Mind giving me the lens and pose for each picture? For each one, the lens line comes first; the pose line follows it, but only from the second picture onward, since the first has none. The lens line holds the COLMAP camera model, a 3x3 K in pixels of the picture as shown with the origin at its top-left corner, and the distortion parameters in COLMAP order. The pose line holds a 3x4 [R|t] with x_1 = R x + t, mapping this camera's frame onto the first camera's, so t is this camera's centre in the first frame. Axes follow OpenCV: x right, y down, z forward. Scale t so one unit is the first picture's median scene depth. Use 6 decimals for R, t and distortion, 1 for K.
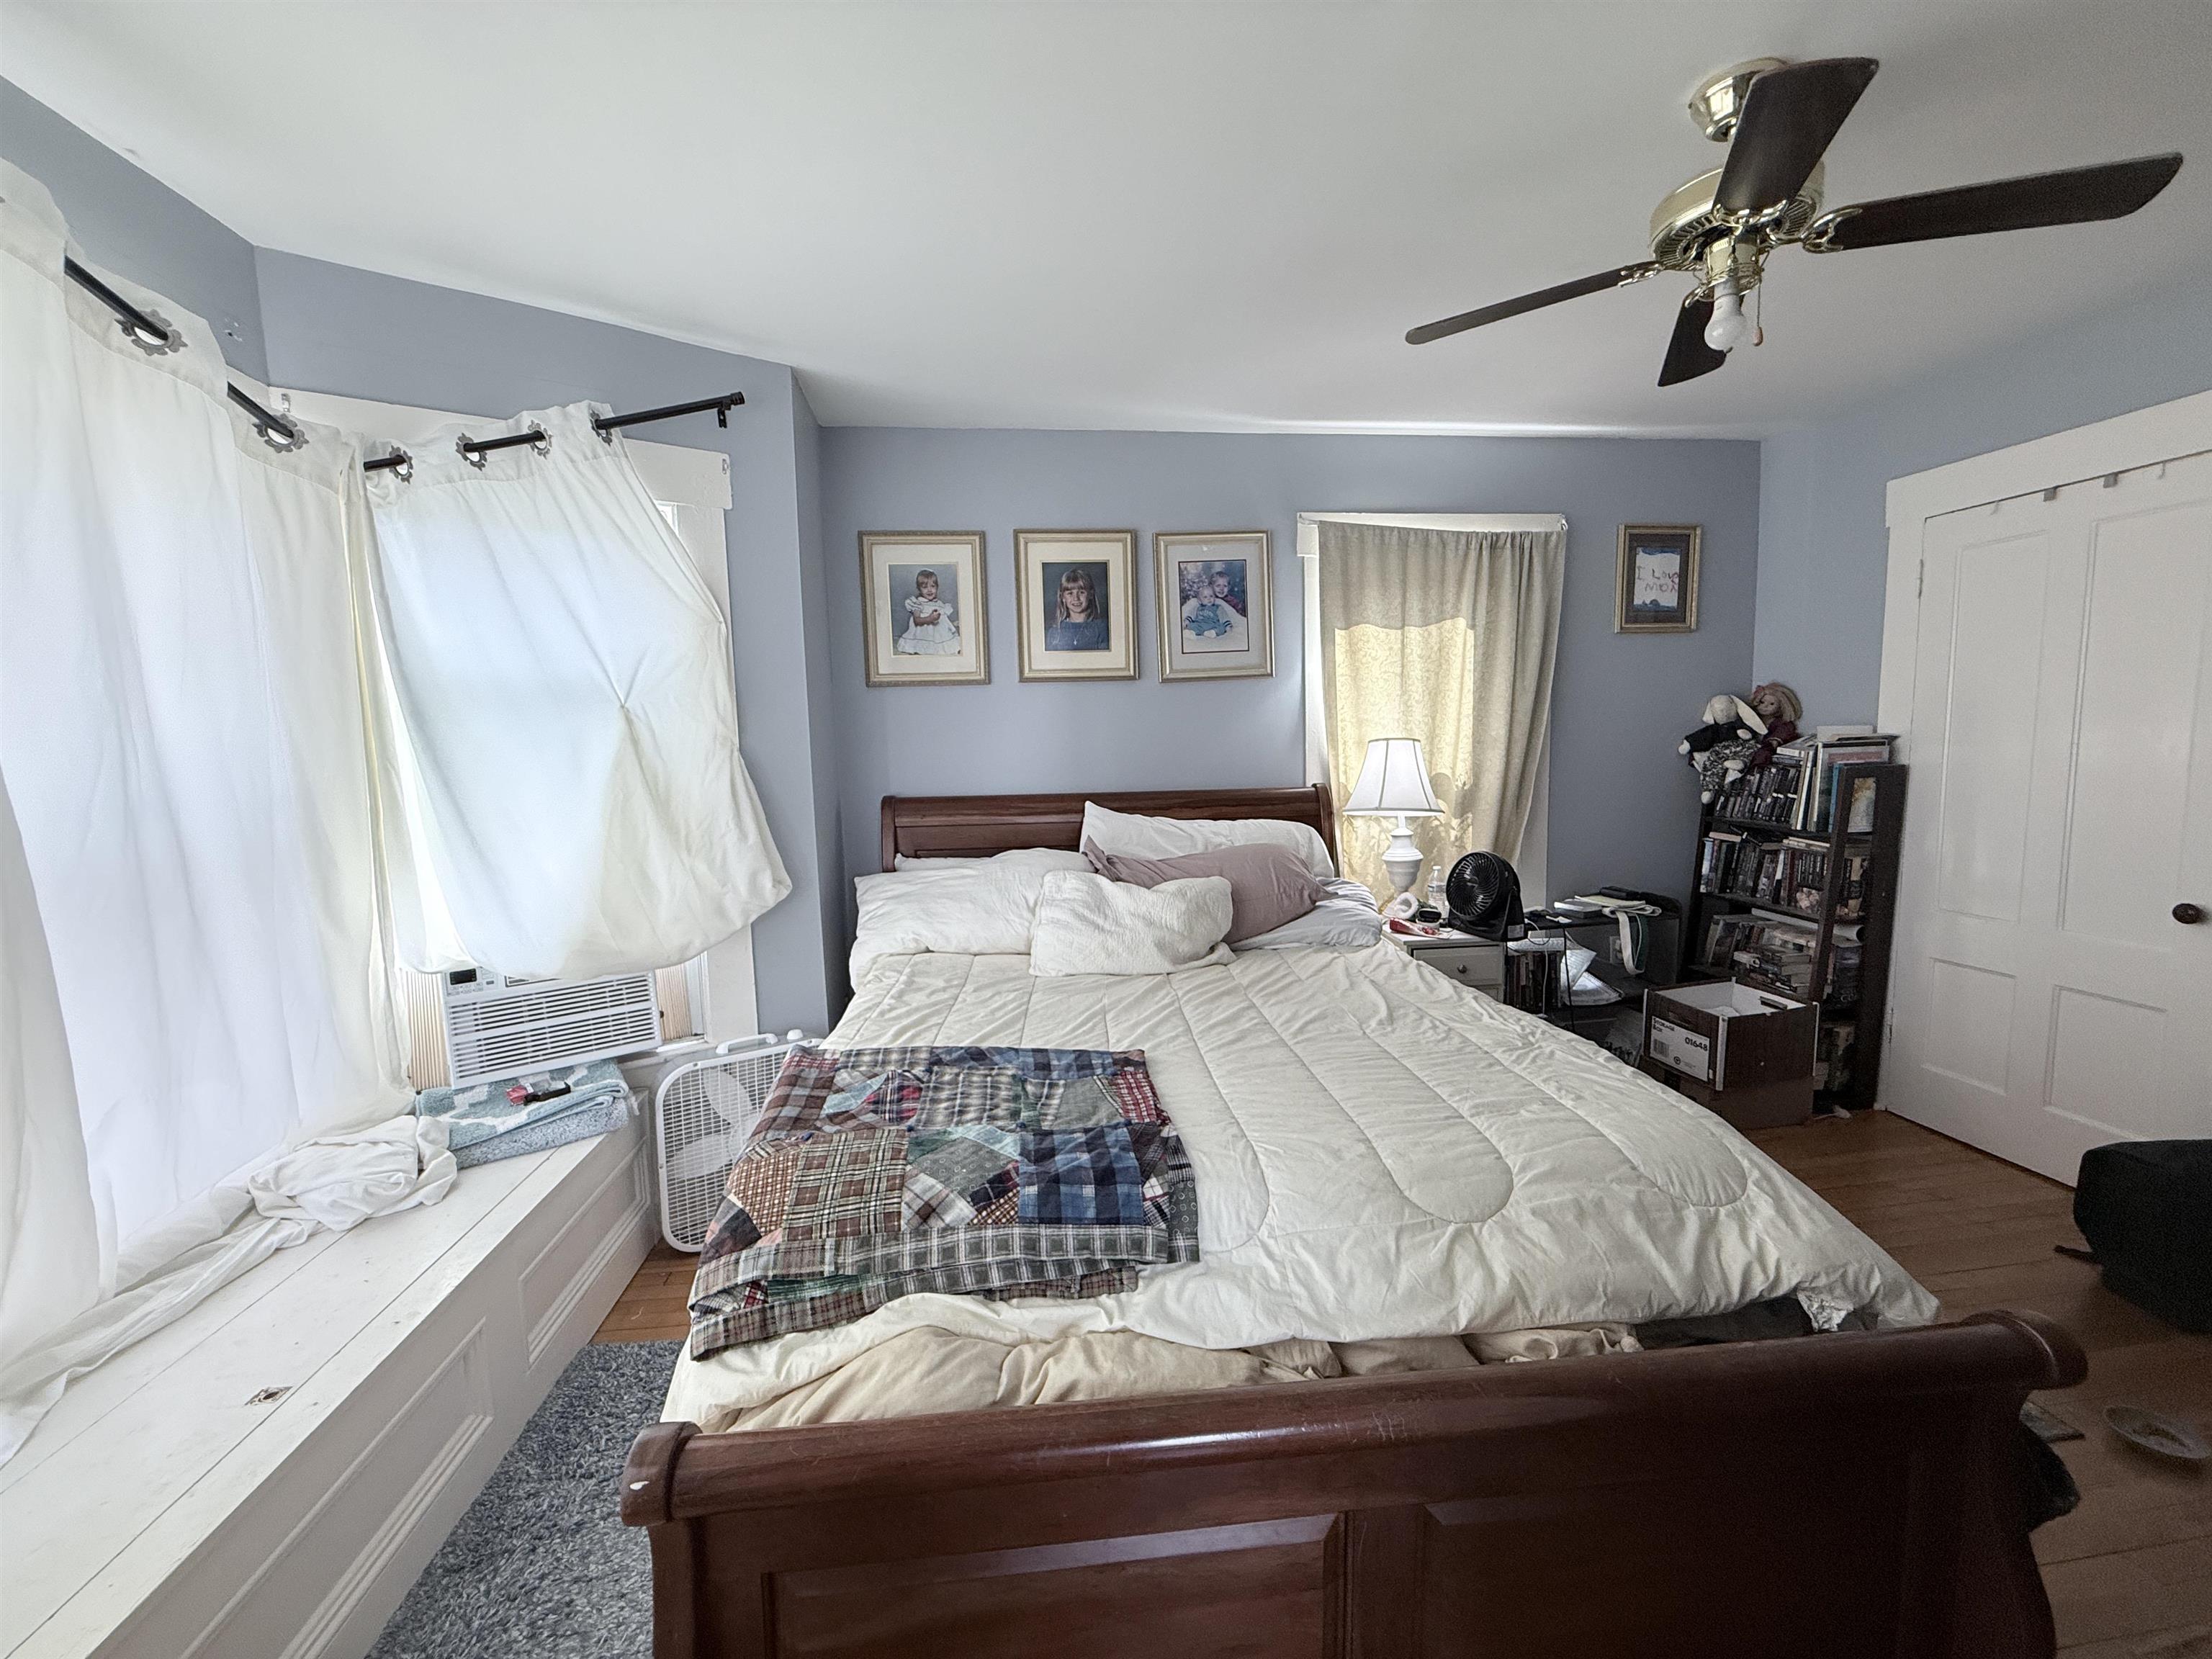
lens RADIAL K [[880.7, 0, 1101.1], [0, 880.7, 835.2], [0, 0, 1]] dist [-0.000797, -0.000029]
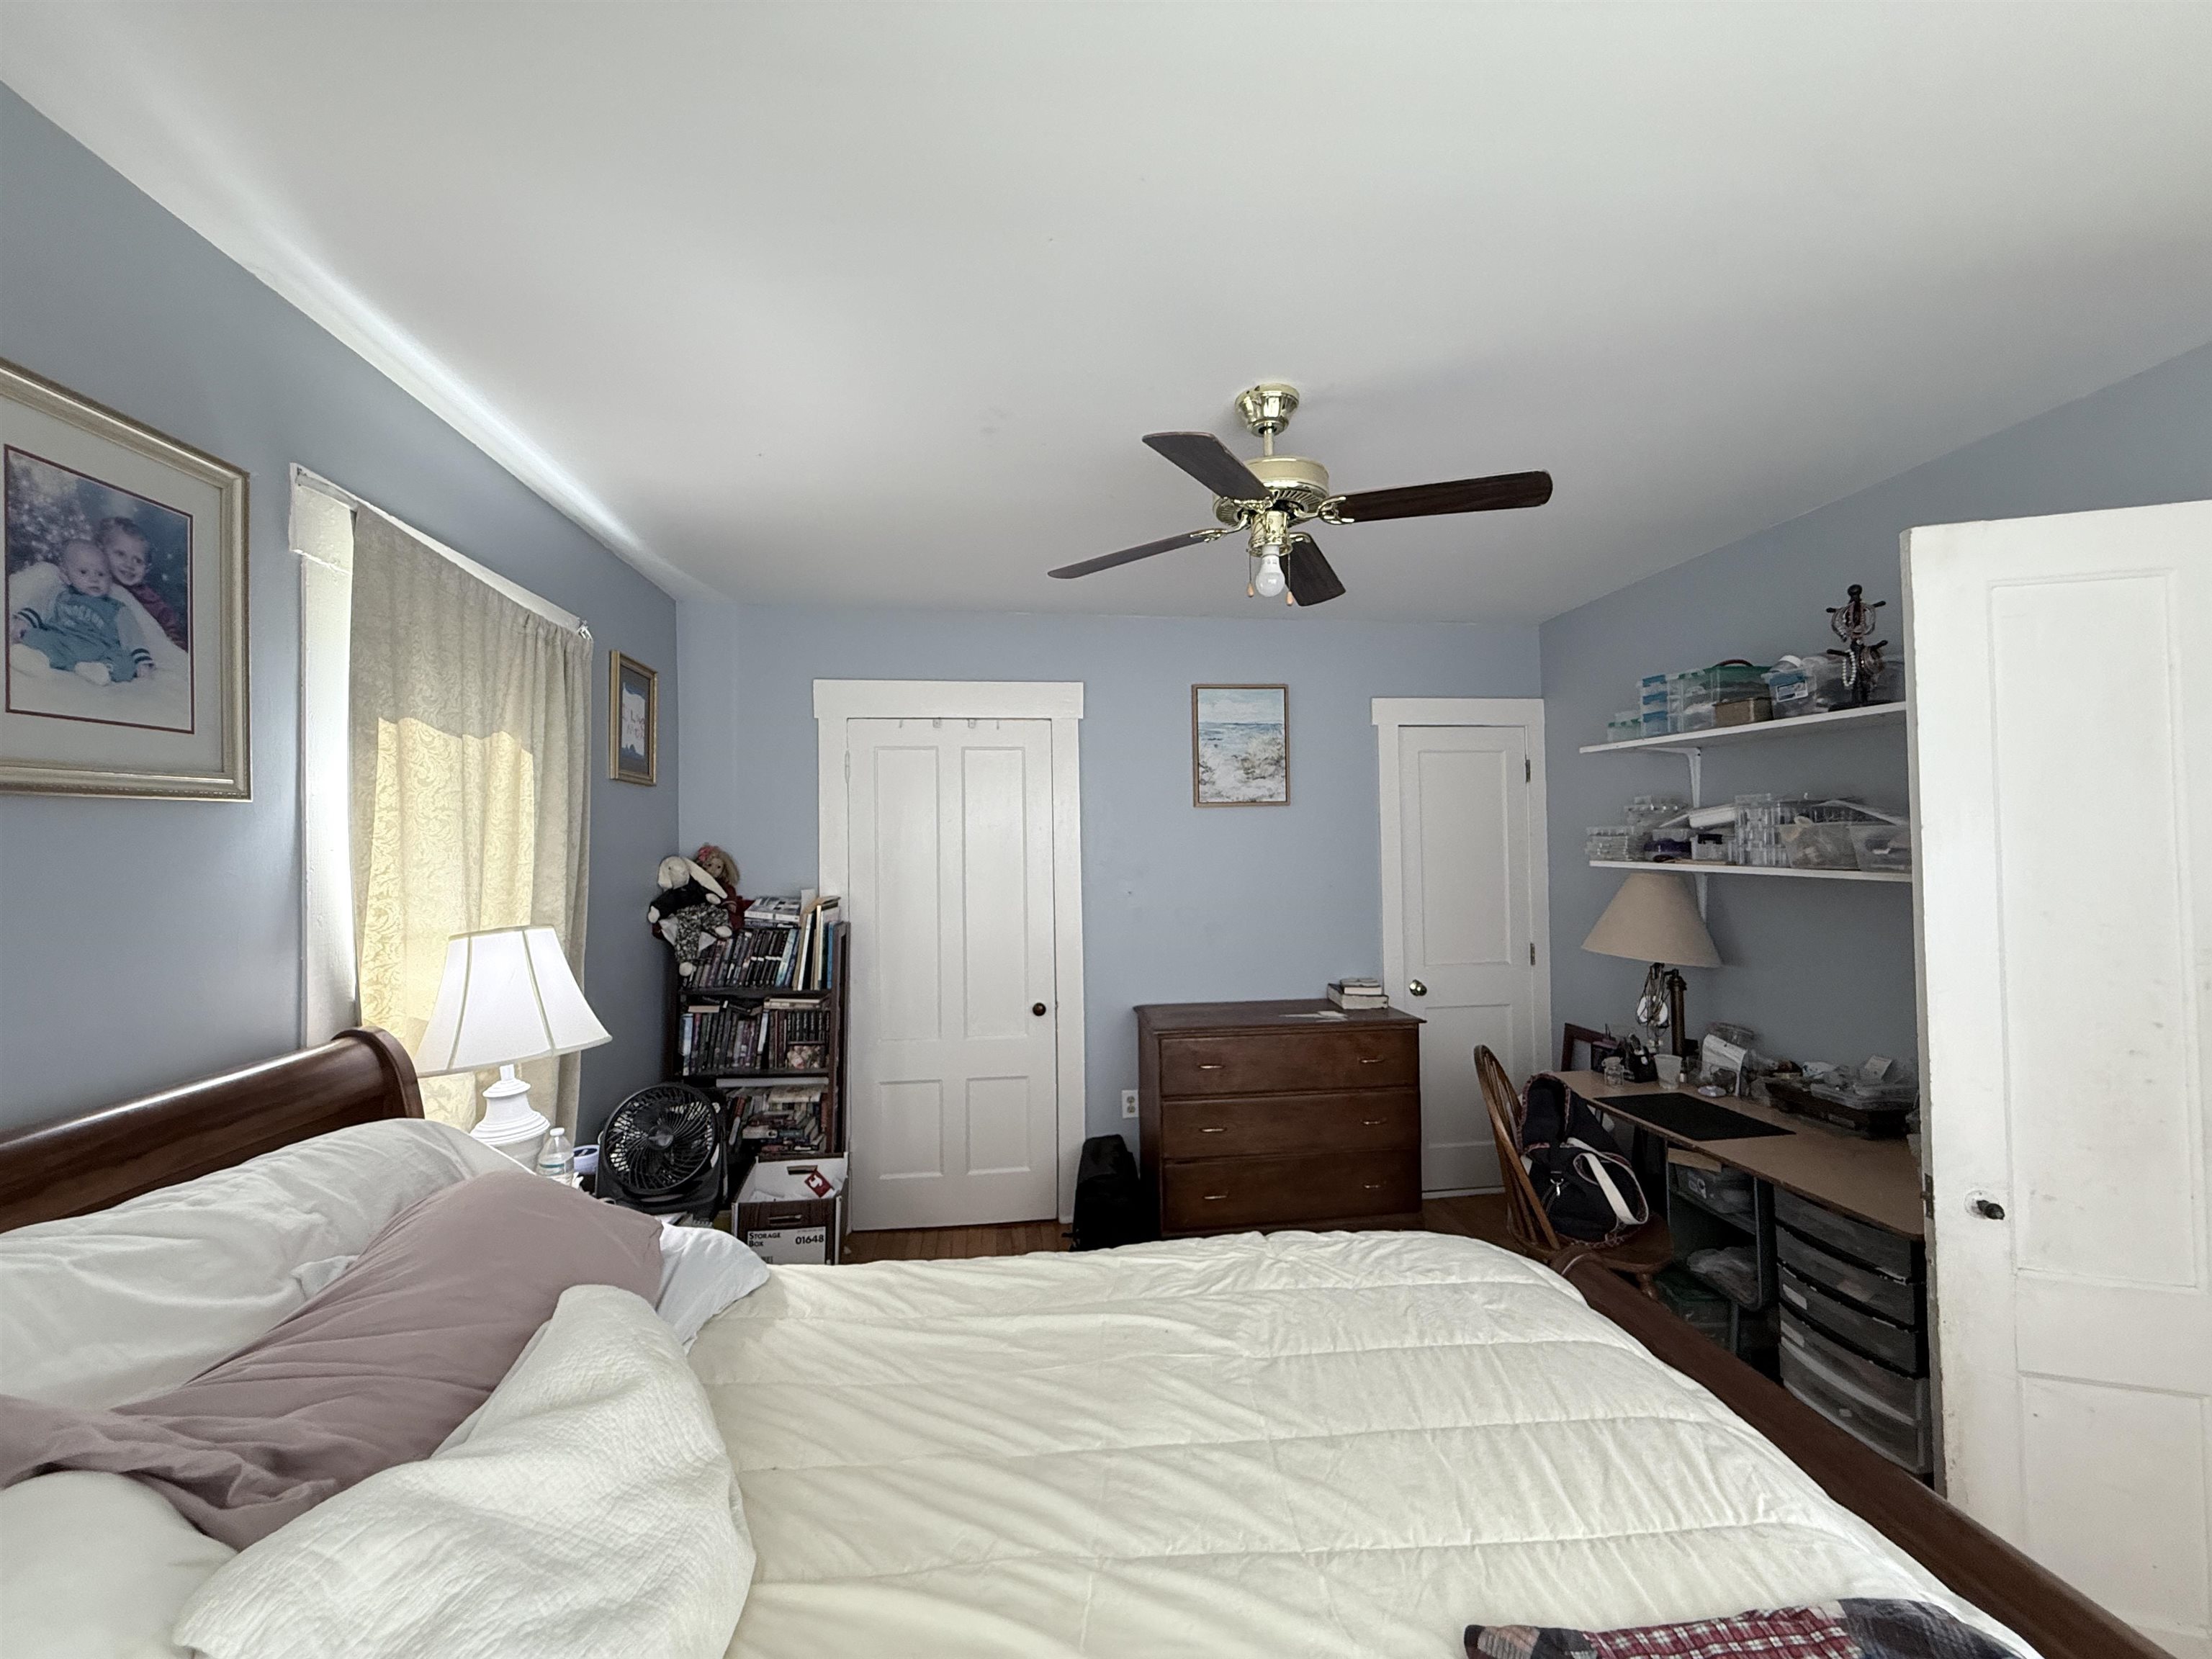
lens RADIAL K [[880.7, 0, 1098.2], [0, 880.7, 829.1], [0, 0, 1]] dist [-0.000797, -0.000029]
pose [[0.019674, 0.048785, 0.998616, -0.258790], [0.122496, 0.991166, -0.050834, -0.105377], [-0.992274, 0.123326, 0.013524, 0.660674]]
